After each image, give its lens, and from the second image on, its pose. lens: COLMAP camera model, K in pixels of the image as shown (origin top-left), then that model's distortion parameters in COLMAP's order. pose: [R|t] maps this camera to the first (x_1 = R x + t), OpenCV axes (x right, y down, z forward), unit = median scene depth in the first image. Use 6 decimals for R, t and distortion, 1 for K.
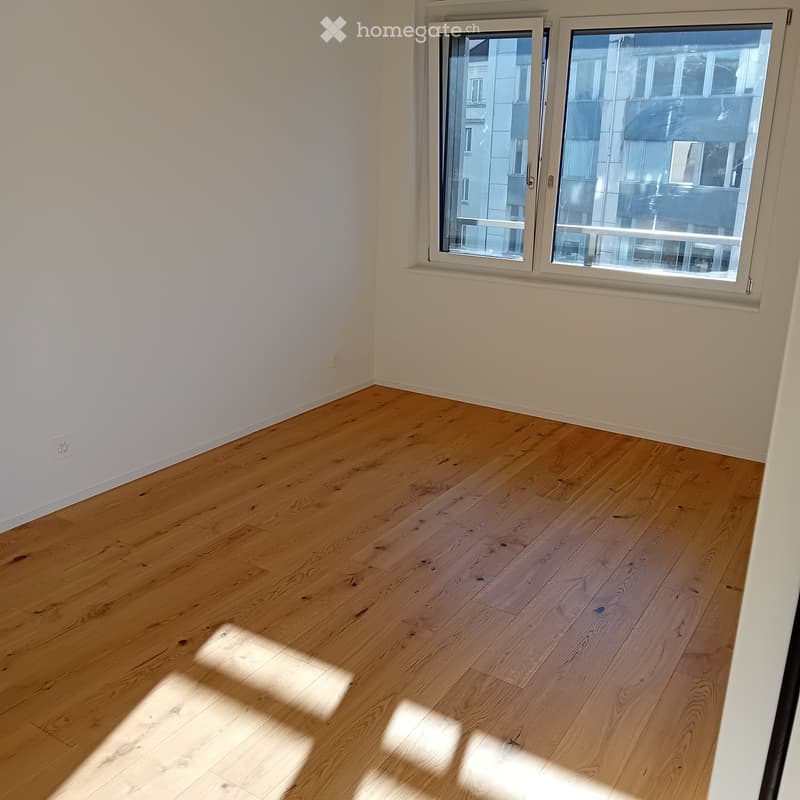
lens RADIAL K [[821.8, 0, 400.0], [0, 821.8, 400.0], [0, 0, 1]] dist [0.128722, -0.304959]
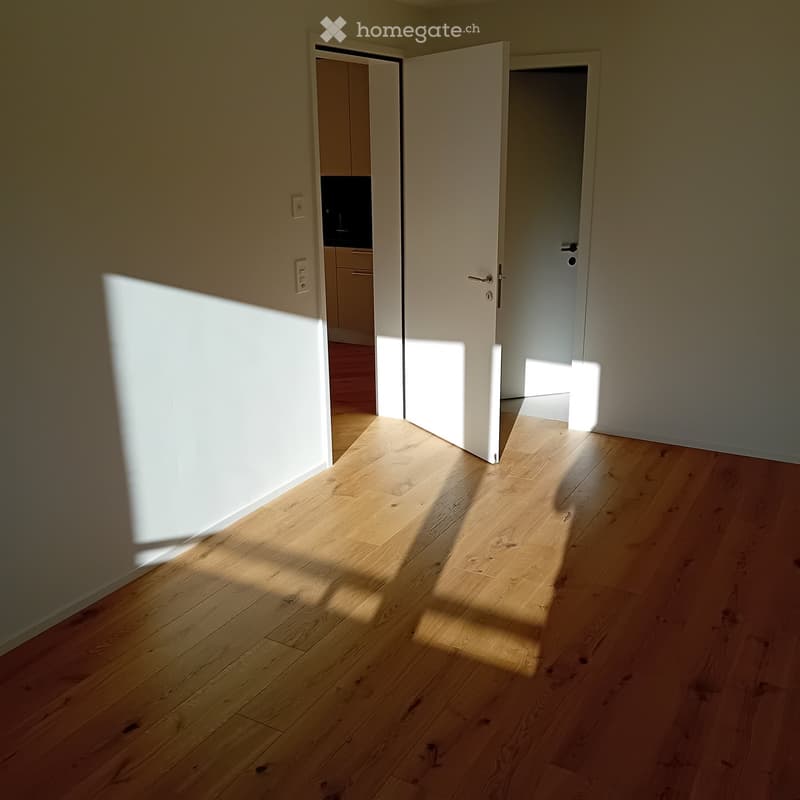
lens RADIAL K [[821.8, 0, 400.0], [0, 821.8, 400.0], [0, 0, 1]] dist [0.128722, -0.304959]
pose [[-0.999161, -0.004421, -0.040724, 0.005385], [-0.026487, 0.828084, 0.559978, -0.403006], [0.031247, 0.560586, -0.827506, 1.239204]]
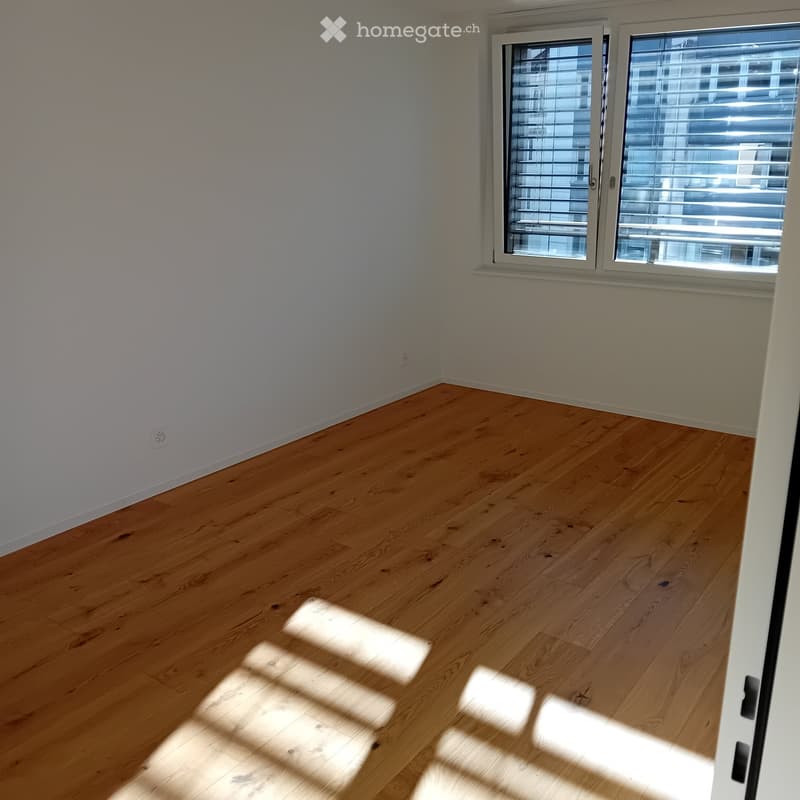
lens RADIAL K [[821.8, 0, 400.0], [0, 821.8, 400.0], [0, 0, 1]] dist [0.128722, -0.304959]
pose [[0.997082, -0.010567, -0.075600, -0.008502], [0.009490, 0.999848, -0.014600, 0.026882], [0.075743, 0.013840, 0.997031, -0.061450]]
